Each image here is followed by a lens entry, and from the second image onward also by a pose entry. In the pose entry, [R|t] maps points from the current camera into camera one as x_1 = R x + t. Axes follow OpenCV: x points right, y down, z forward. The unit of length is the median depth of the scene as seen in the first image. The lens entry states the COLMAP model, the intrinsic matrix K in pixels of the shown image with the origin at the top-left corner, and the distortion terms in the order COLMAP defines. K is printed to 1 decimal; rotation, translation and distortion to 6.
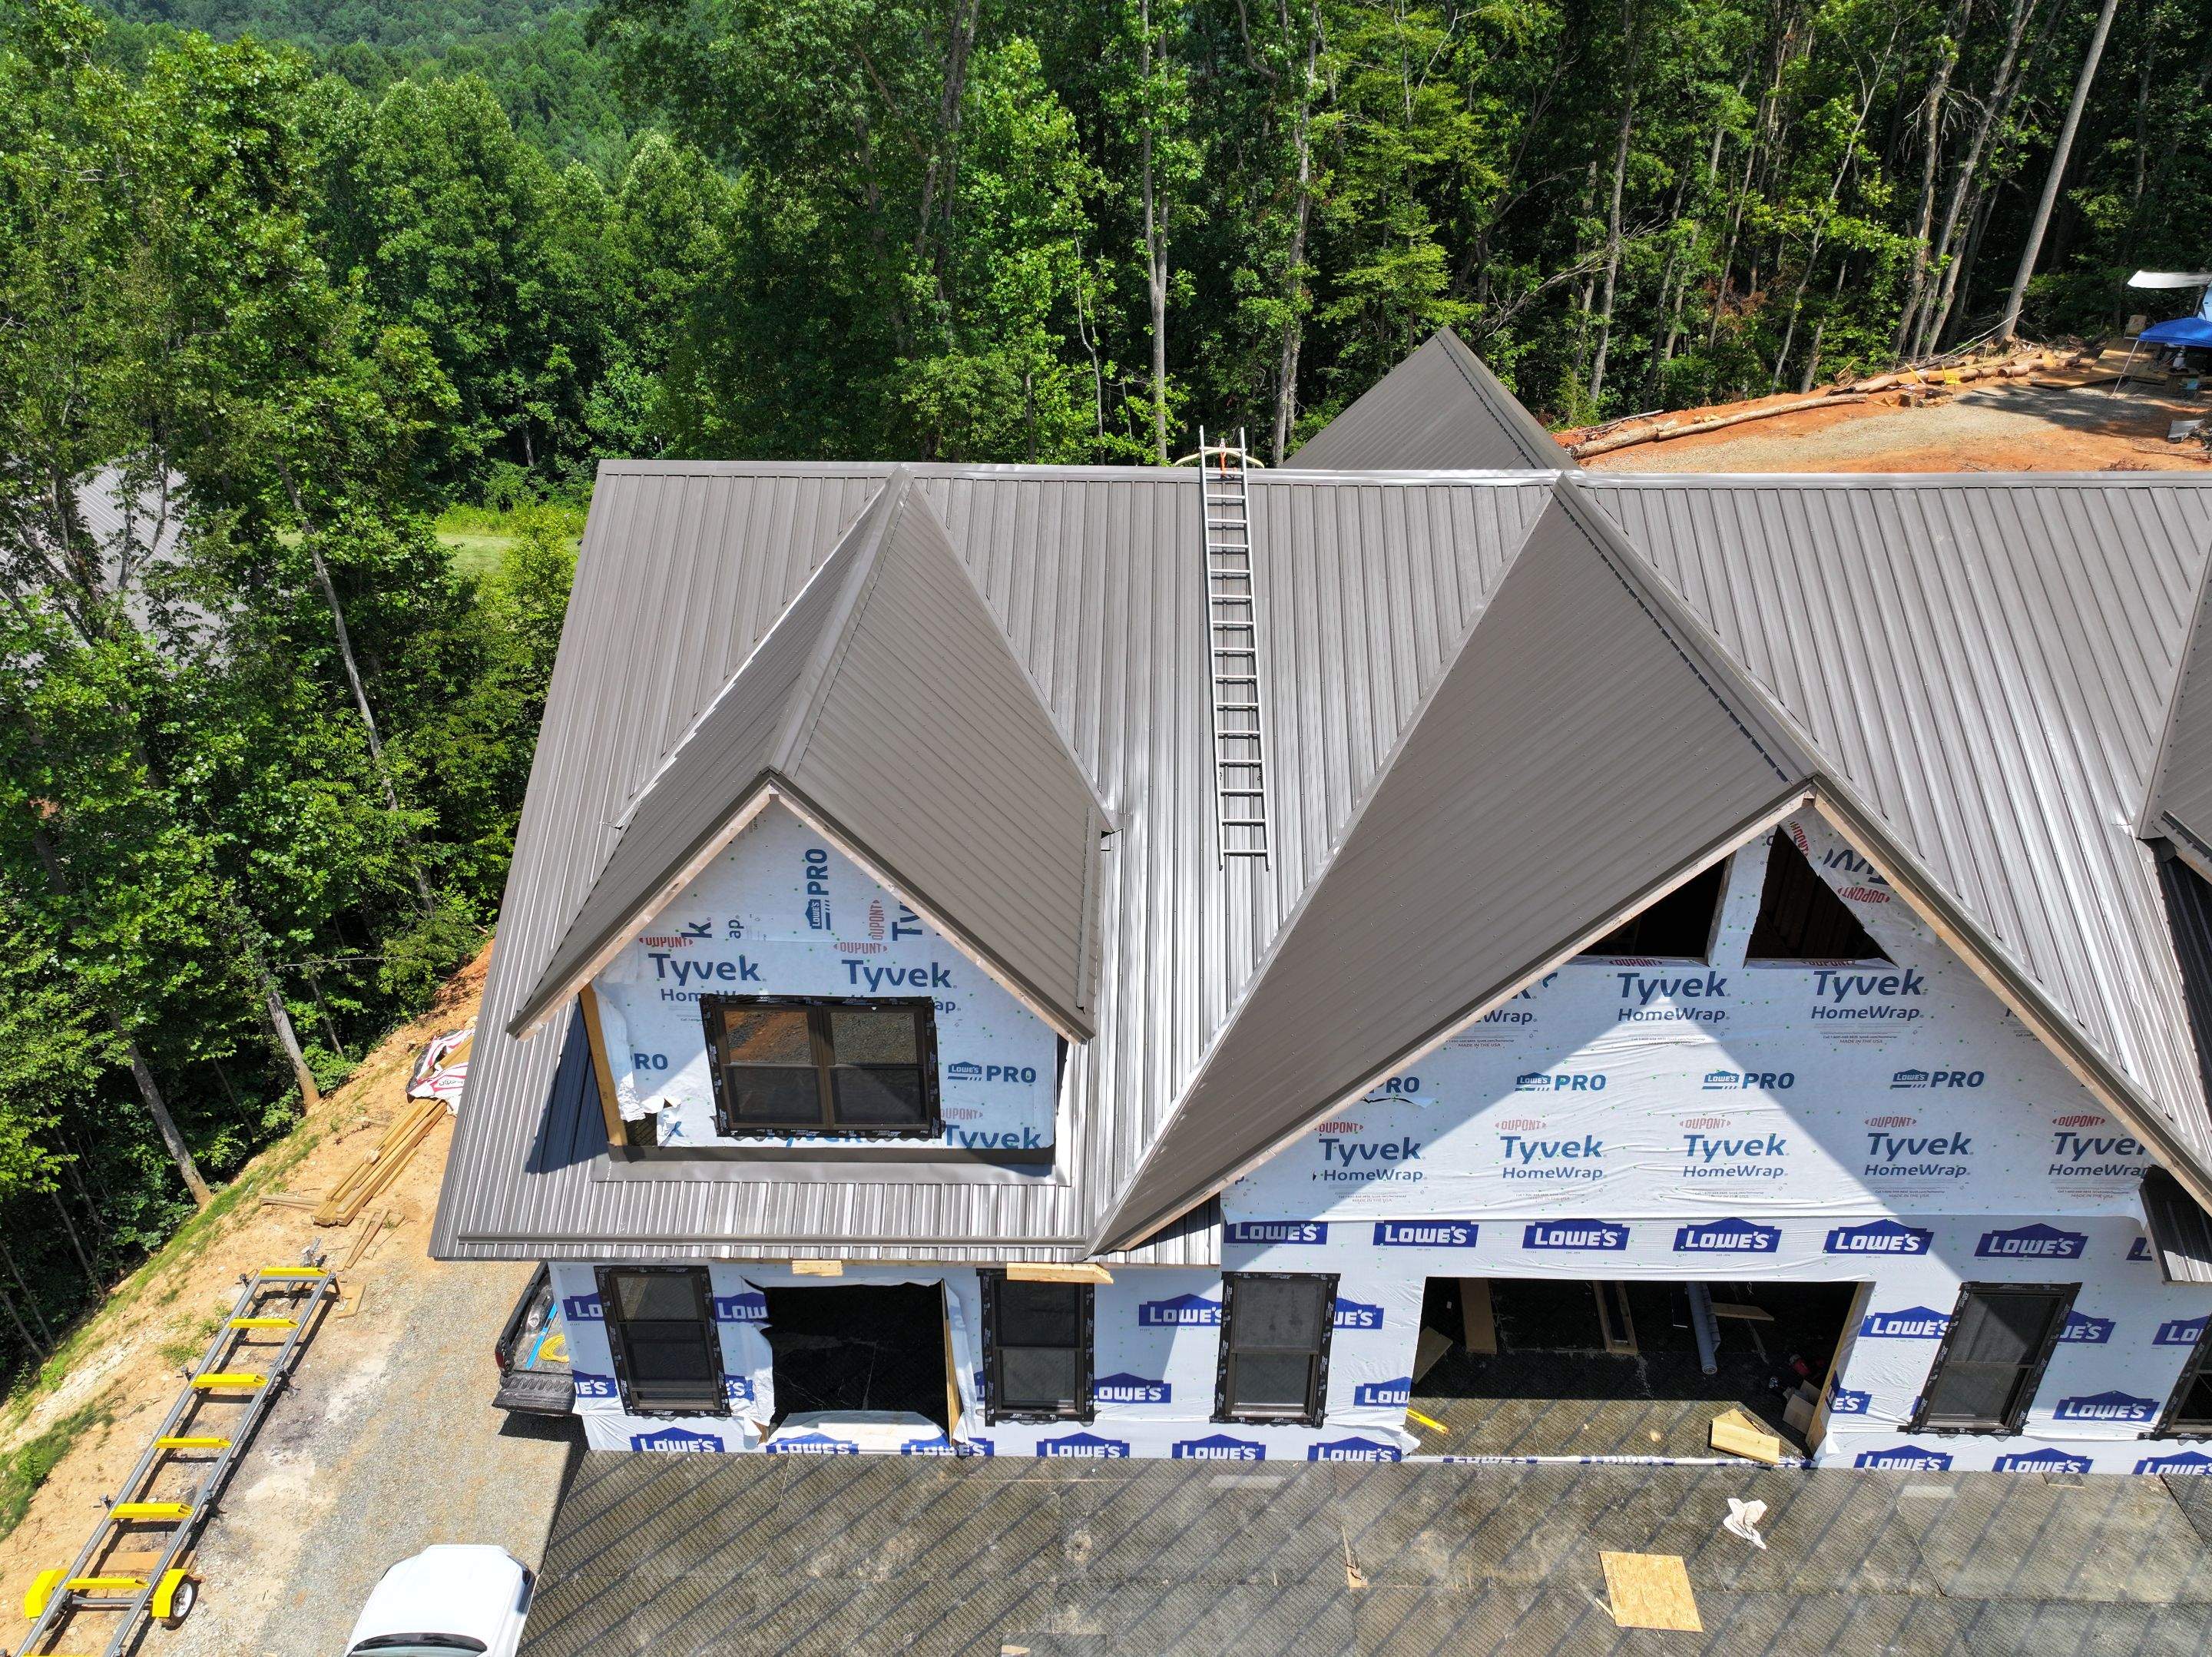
lens RADIAL K [[1550.3, 0, 1106.0], [0, 1550.3, 828.5], [0, 0, 1]] dist [-0.001271, 0.016296]
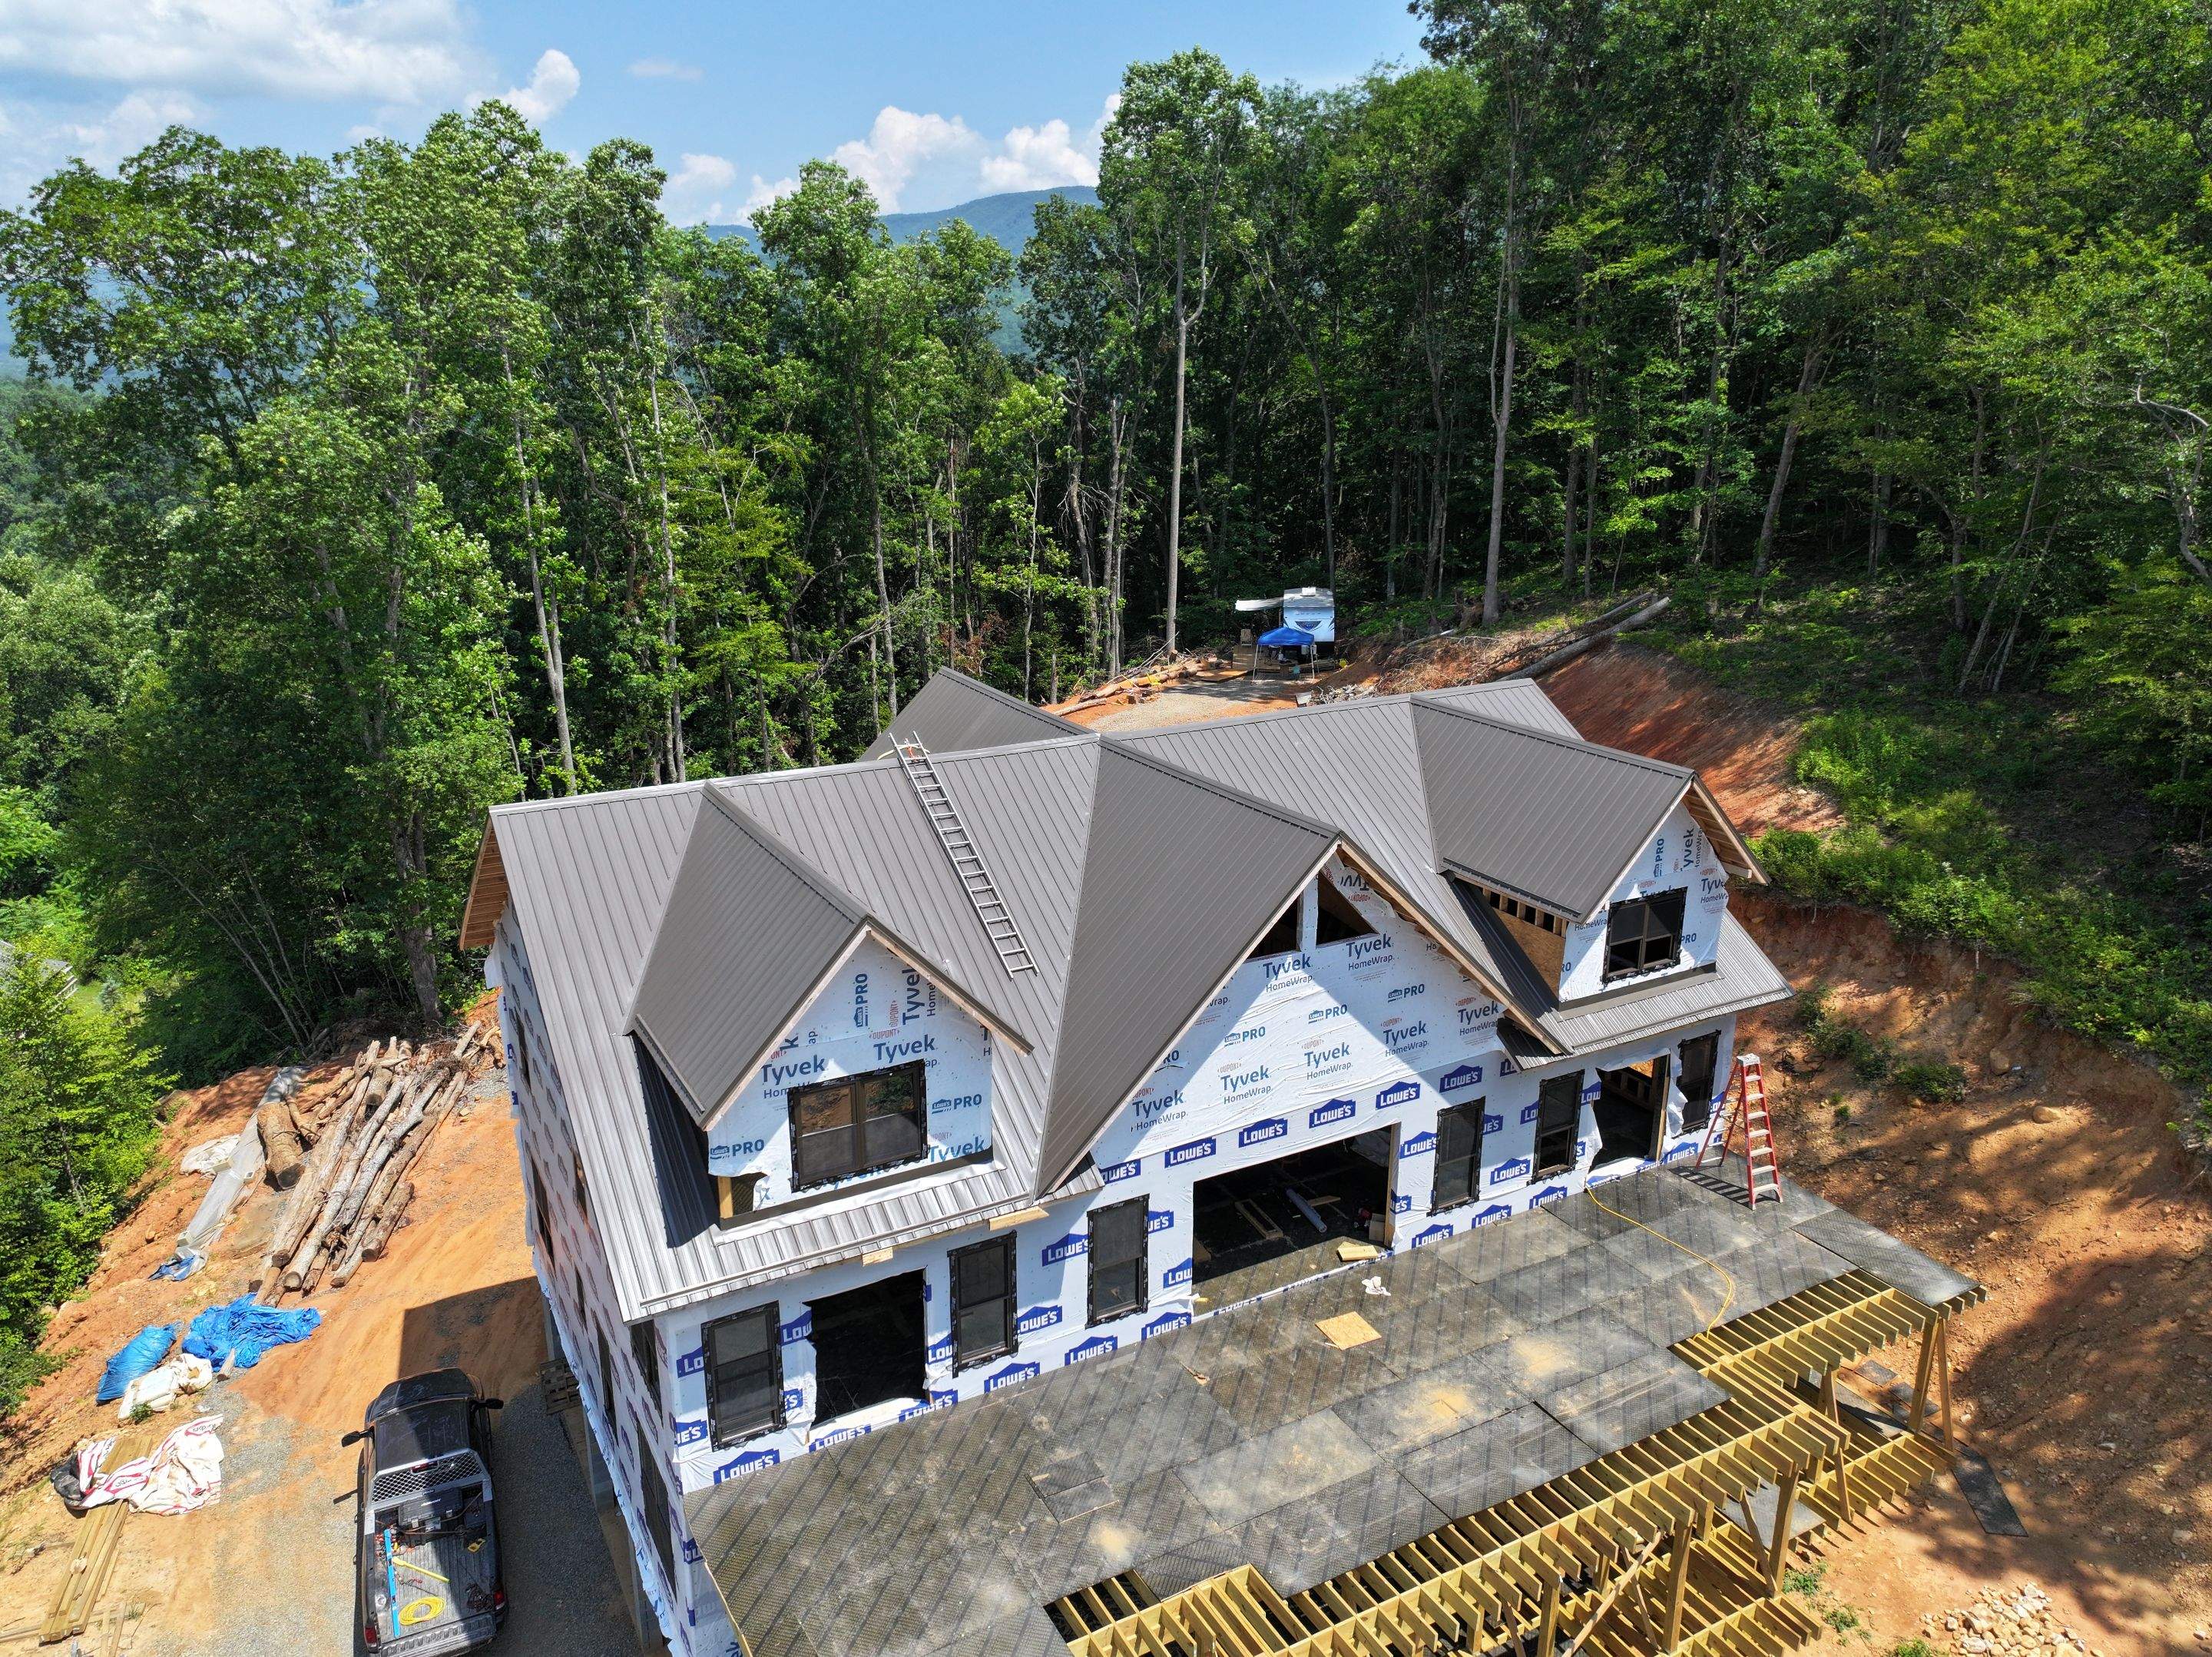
lens RADIAL K [[1550.3, 0, 1106.0], [0, 1550.3, 828.5], [0, 0, 1]] dist [-0.001271, 0.016296]
pose [[0.867764, -0.144523, 0.475498, -0.582035], [0.246832, 0.955765, -0.159963, 0.156396], [-0.431346, 0.256178, 0.865051, -0.483796]]
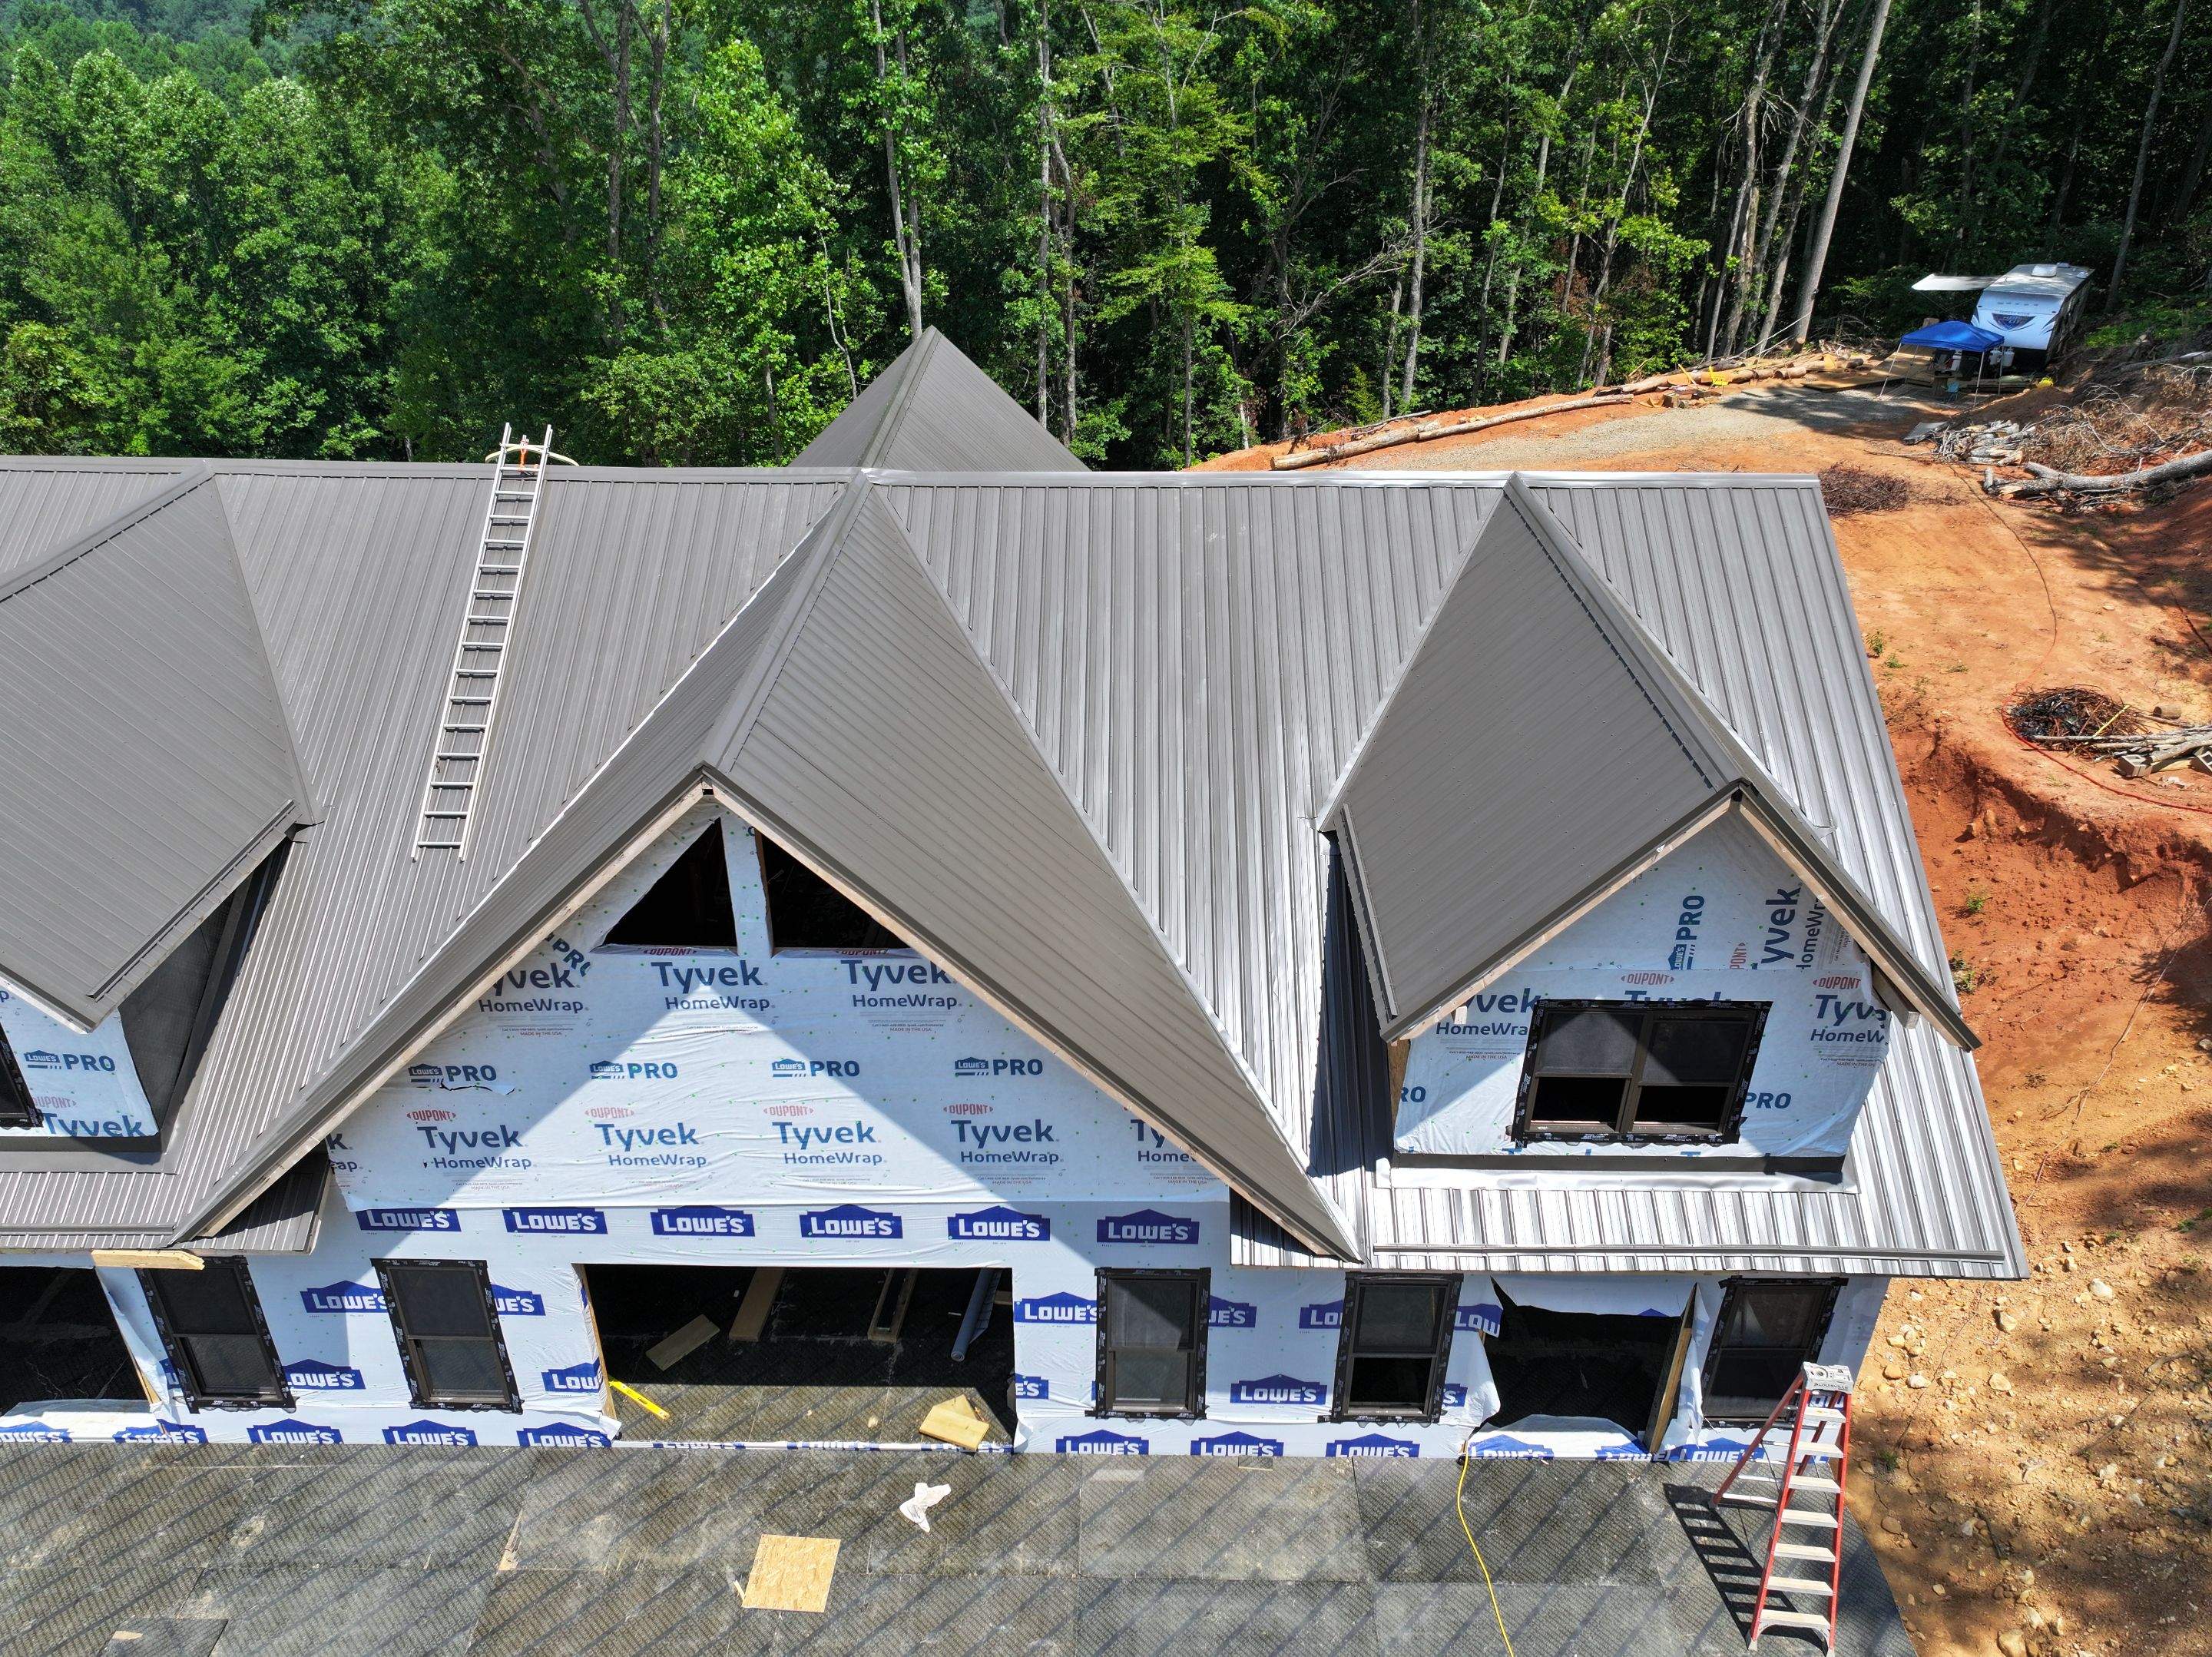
lens RADIAL K [[1550.3, 0, 1106.0], [0, 1550.3, 828.5], [0, 0, 1]] dist [-0.001271, 0.016296]
pose [[0.999998, 0.001015, 0.001680, 0.517457], [-0.001014, 0.999999, -0.000422, 0.004929], [-0.001680, 0.000420, 0.999999, -0.012549]]
